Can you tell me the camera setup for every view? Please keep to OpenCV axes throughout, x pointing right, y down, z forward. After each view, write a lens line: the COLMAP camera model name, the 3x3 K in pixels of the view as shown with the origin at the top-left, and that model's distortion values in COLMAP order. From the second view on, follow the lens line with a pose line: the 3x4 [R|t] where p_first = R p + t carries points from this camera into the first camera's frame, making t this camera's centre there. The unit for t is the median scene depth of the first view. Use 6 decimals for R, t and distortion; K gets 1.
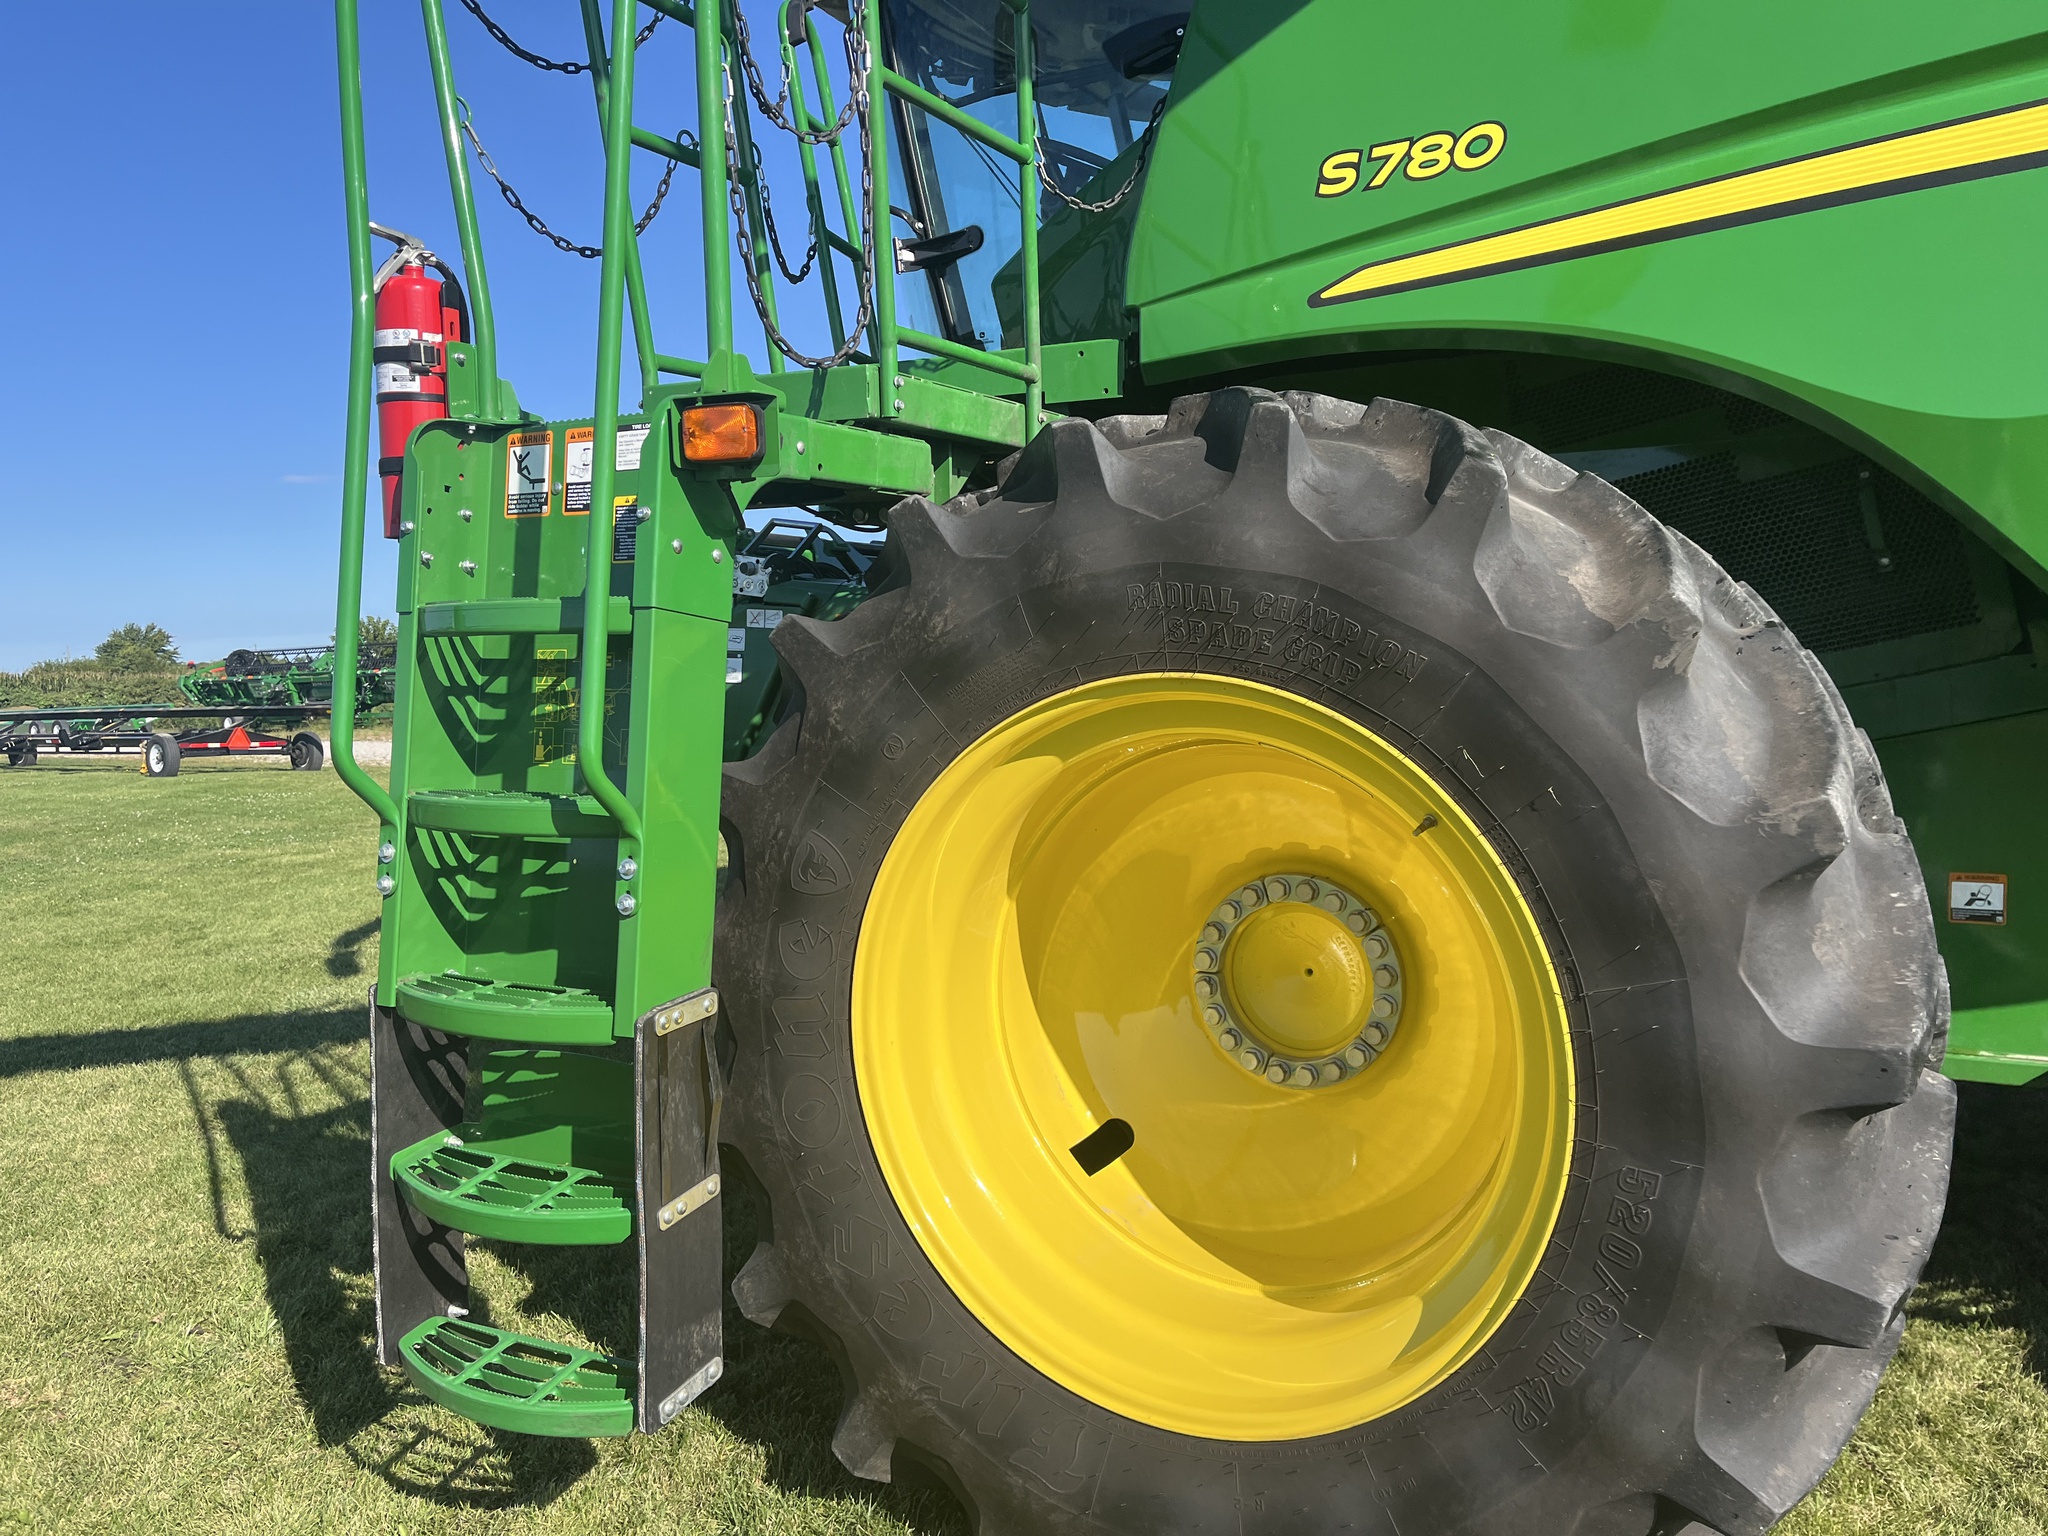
lens RADIAL K [[1509.1, 0, 1025.1], [0, 1509.1, 767.8], [0, 0, 1]] dist [0.007528, -0.004124]
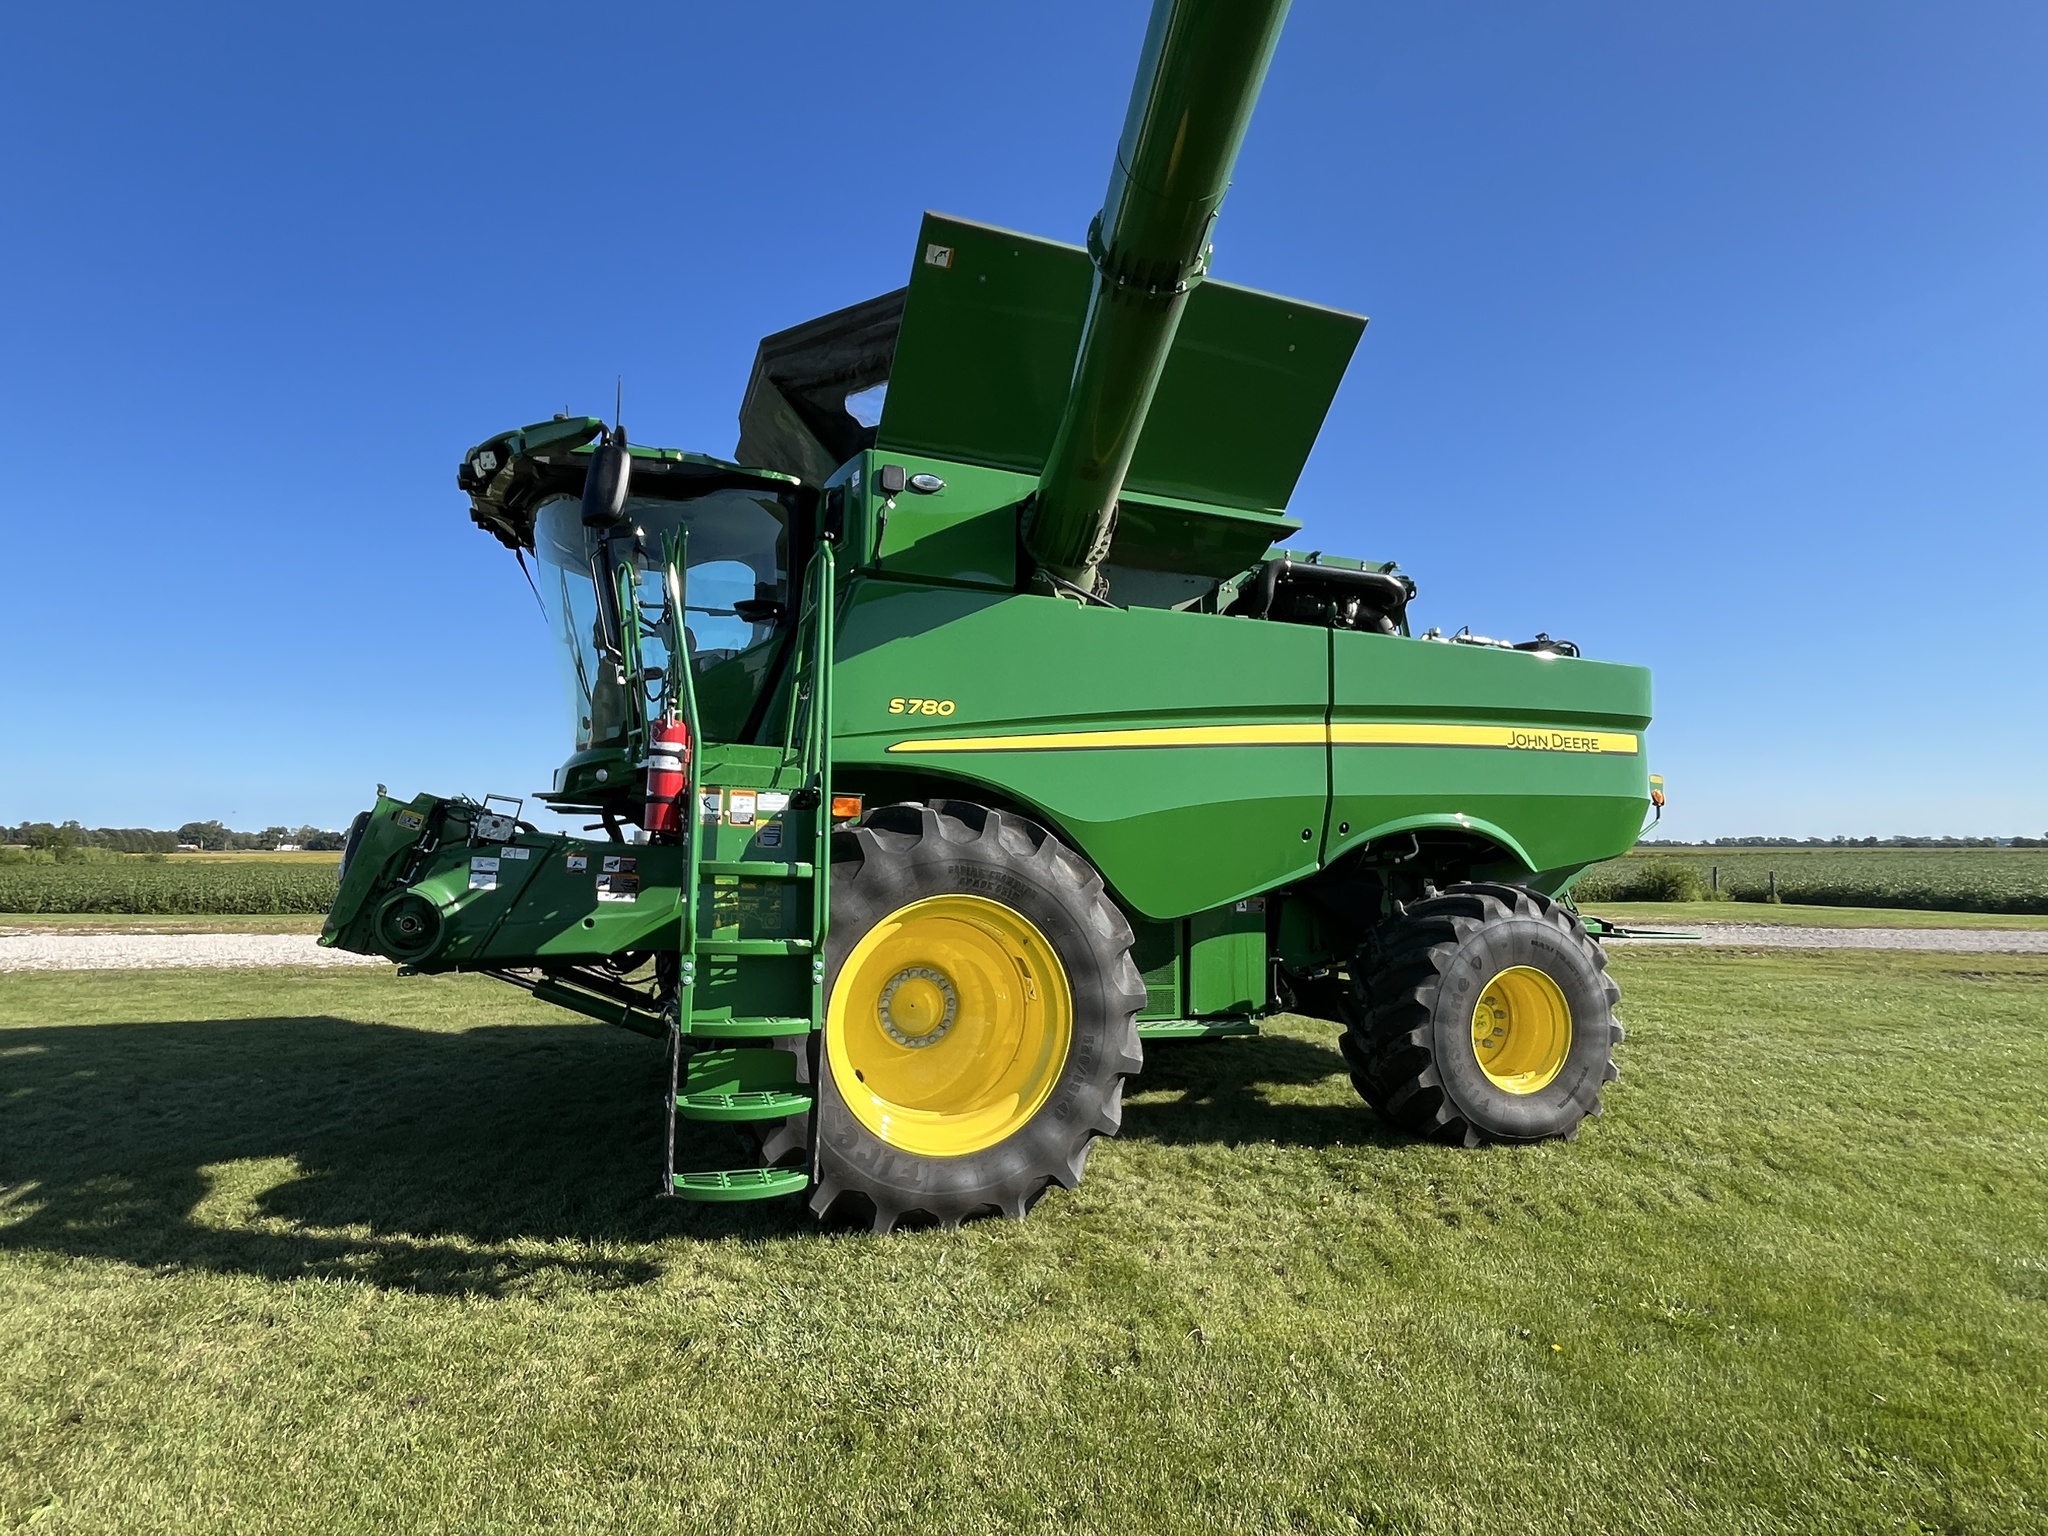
lens RADIAL K [[1106.9, 0, 1008.5], [0, 1106.9, 769.1], [0, 0, 1]] dist [0.002453, -0.000873]
pose [[0.666109, 0.094258, 0.739875, -1.111879], [0.026030, 0.988440, -0.149359, 0.018114], [-0.745400, 0.118748, 0.655955, -0.430075]]
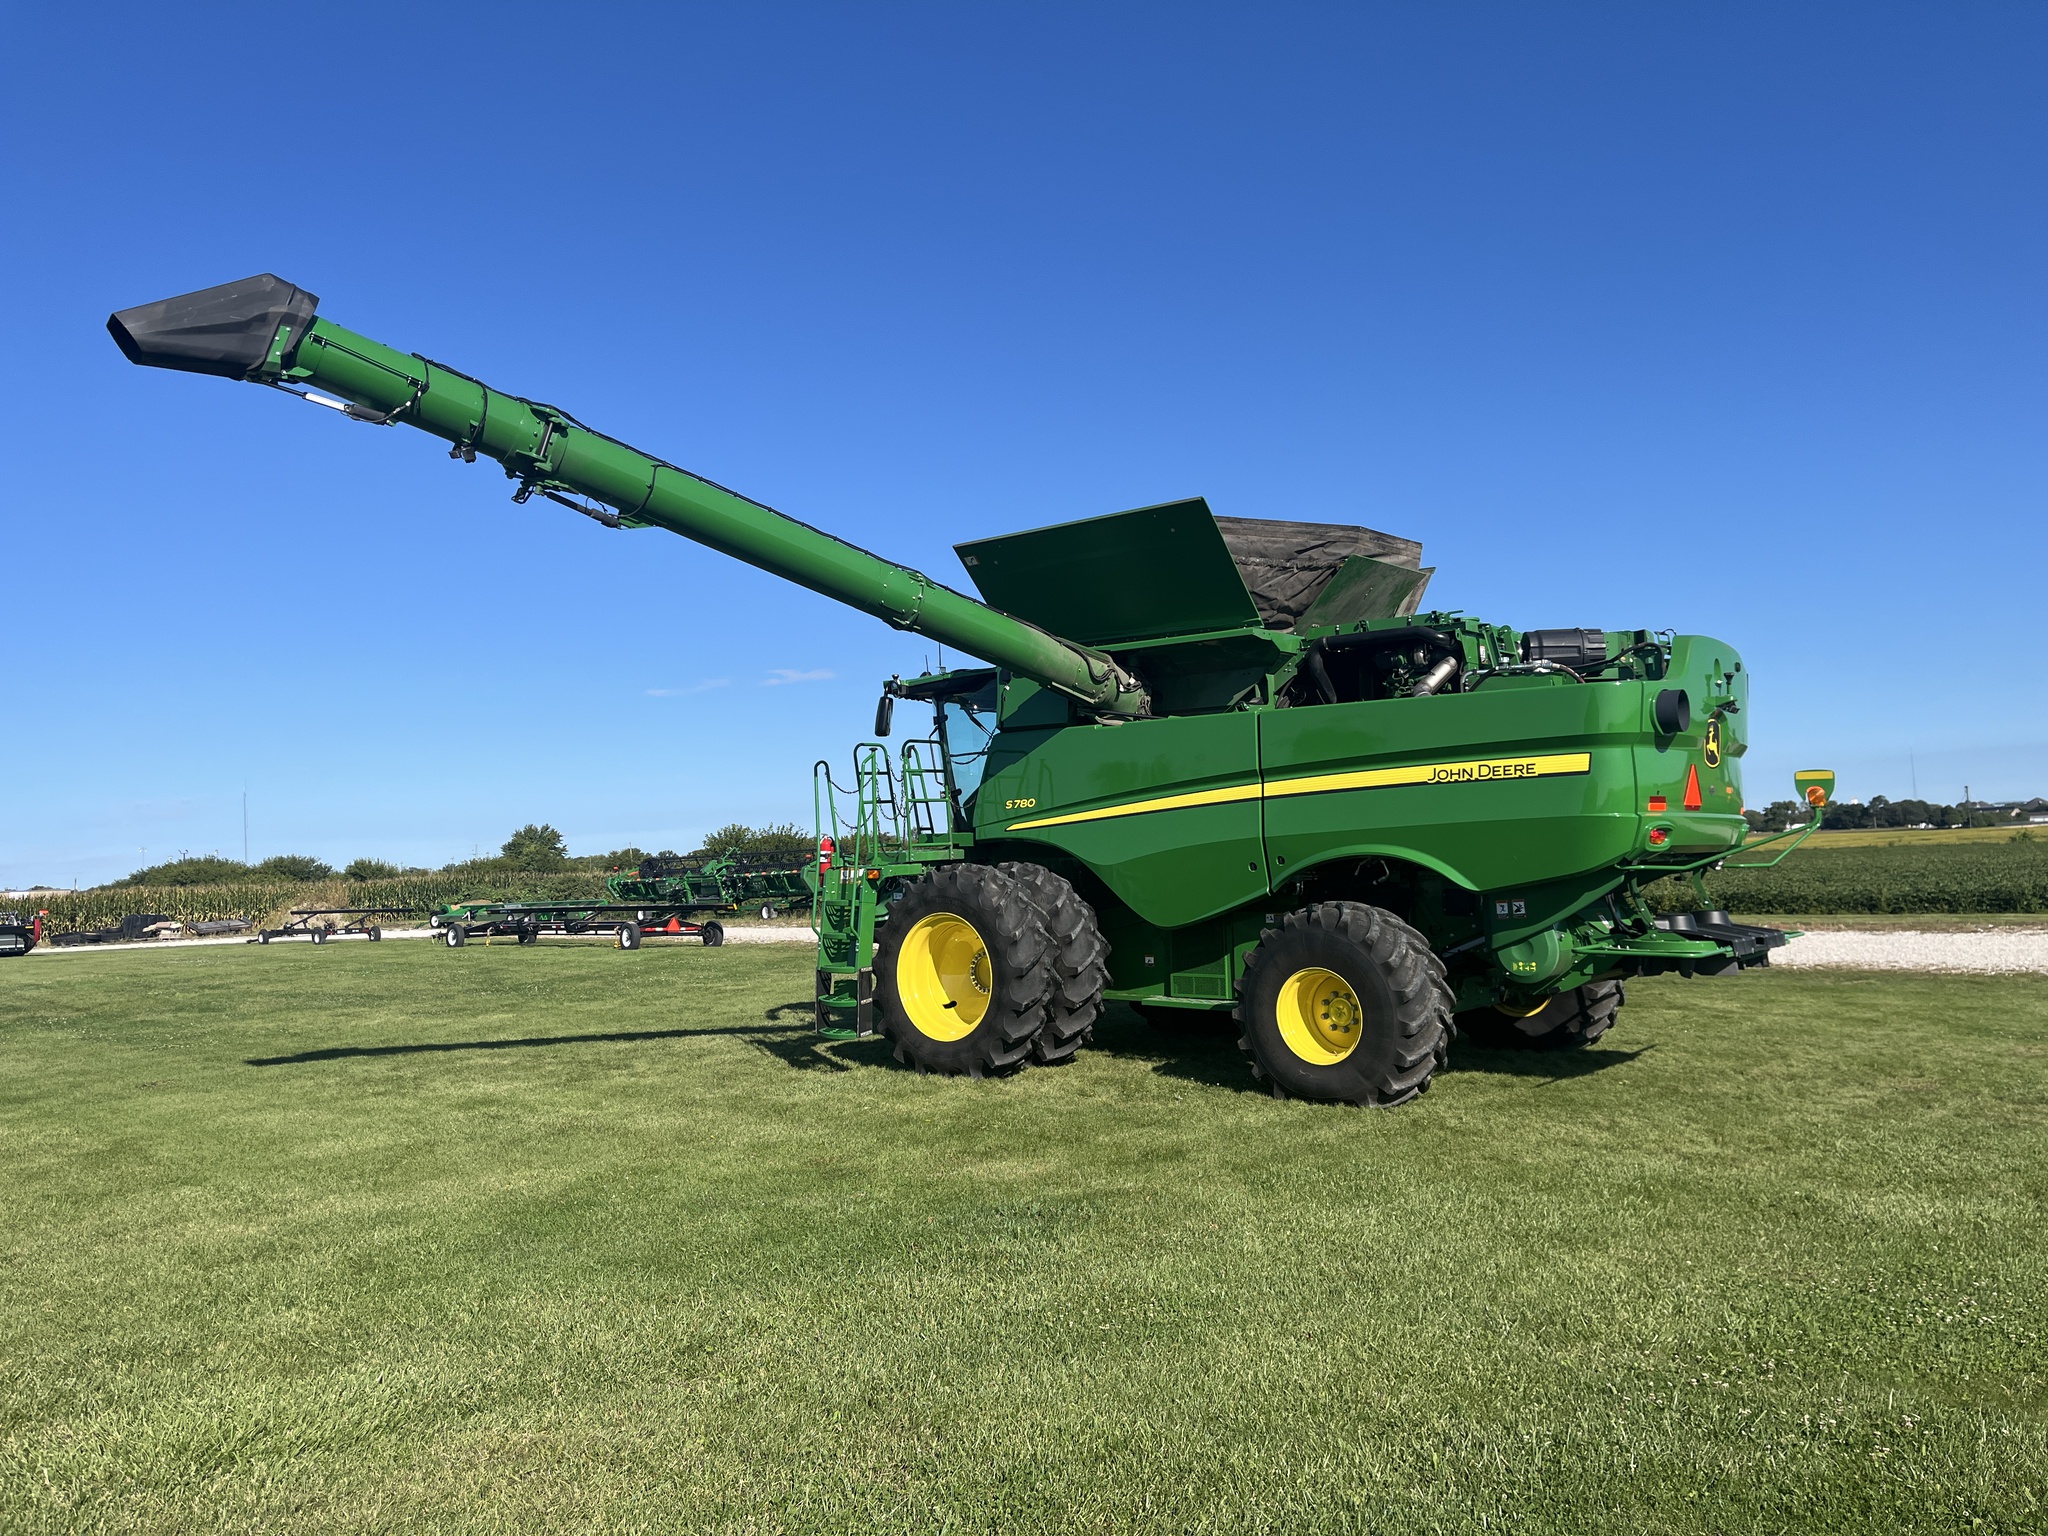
lens RADIAL K [[1509.1, 0, 1023.2], [0, 1509.1, 759.8], [0, 0, 1]] dist [0.007528, -0.004124]
pose [[0.977976, -0.018126, -0.207929, 1.240540], [-0.009213, 0.991502, -0.129766, 0.082384], [0.208514, 0.128823, 0.969498, -3.611580]]
